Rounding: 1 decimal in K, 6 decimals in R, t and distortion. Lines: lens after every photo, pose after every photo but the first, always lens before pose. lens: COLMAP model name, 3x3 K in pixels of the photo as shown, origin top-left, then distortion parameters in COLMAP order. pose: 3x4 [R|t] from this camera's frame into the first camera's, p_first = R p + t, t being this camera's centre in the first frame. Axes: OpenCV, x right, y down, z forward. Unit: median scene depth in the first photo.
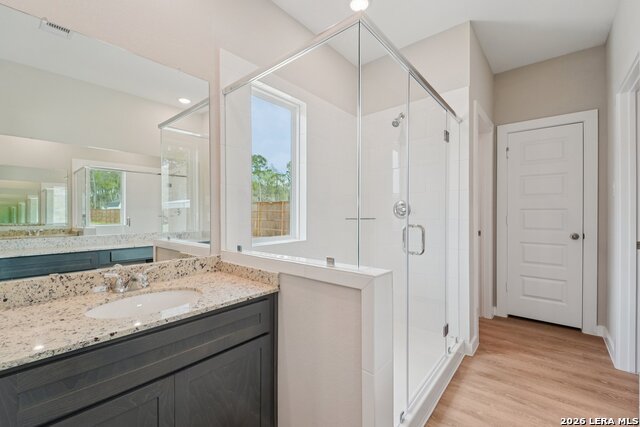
lens RADIAL K [[262.4, 0, 318.5], [0, 262.4, 213.9], [0, 0, 1]] dist [-0.002382, -0.001044]
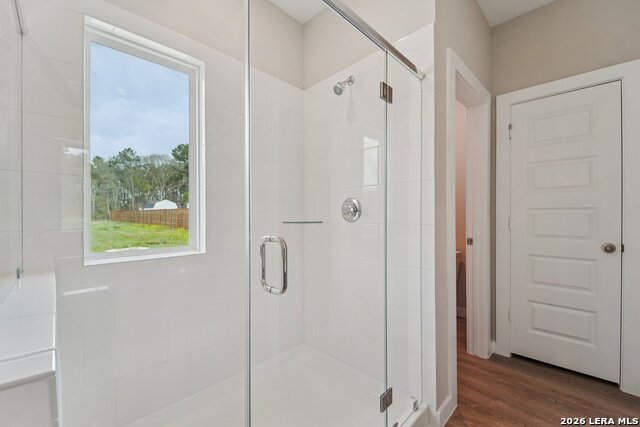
lens RADIAL K [[262.4, 0, 321.2], [0, 262.4, 215.7], [0, 0, 1]] dist [-0.002382, -0.001044]
pose [[0.997484, -0.002531, -0.070845, 0.290421], [0.002517, 0.999997, -0.000293, -0.000477], [0.070845, 0.000114, 0.997487, 0.276798]]
